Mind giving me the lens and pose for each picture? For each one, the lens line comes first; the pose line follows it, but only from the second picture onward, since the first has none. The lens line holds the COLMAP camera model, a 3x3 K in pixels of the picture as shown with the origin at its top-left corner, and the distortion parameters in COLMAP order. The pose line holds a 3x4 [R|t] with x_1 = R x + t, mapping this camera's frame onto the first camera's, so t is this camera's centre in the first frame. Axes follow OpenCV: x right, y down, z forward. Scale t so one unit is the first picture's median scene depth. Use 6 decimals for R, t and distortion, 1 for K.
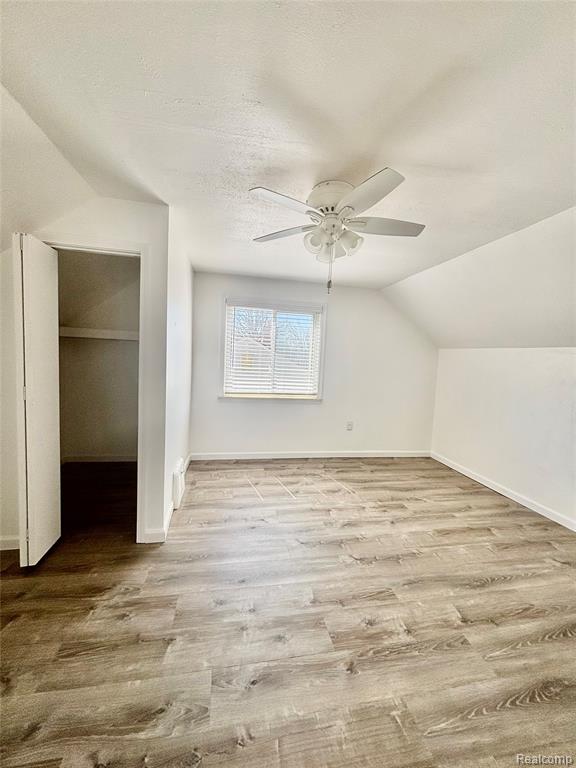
lens RADIAL K [[312.7, 0, 290.5], [0, 312.7, 386.1], [0, 0, 1]] dist [-0.002288, 0.000175]
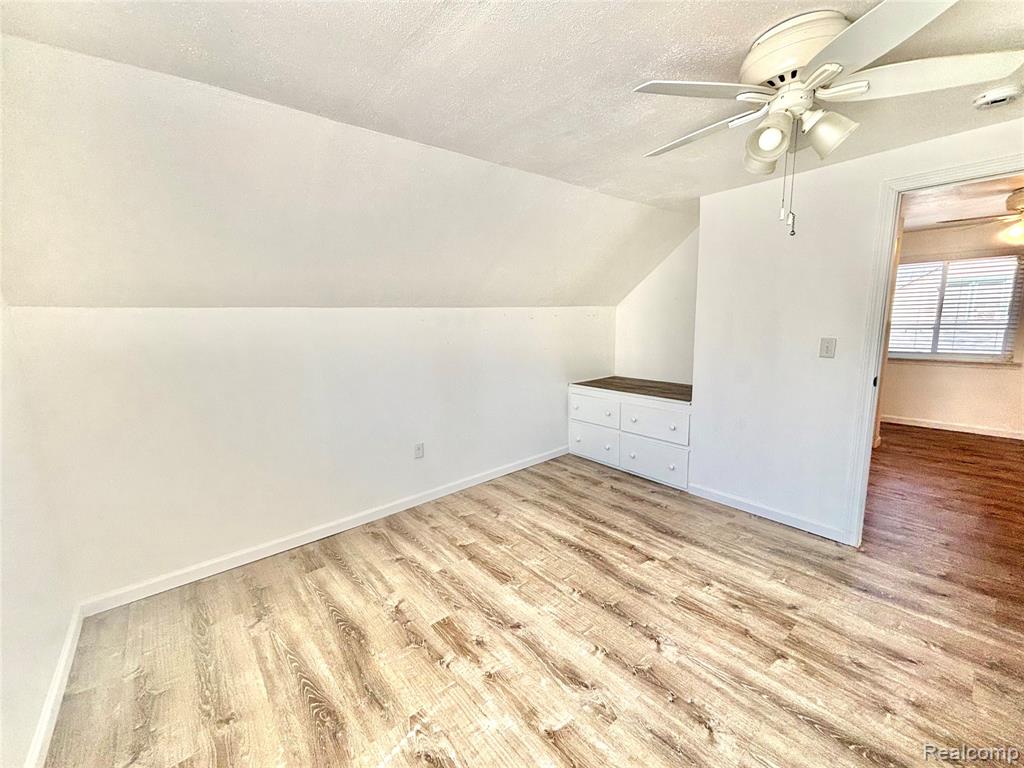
lens RADIAL K [[416.9, 0, 512.1], [0, 416.9, 385.1], [0, 0, 1]] dist [-0.002288, 0.000175]
pose [[-0.489025, -0.179094, 0.853686, -0.243940], [0.082198, 0.964878, 0.249507, -0.179325], [-0.868388, 0.192187, -0.457129, 1.314549]]
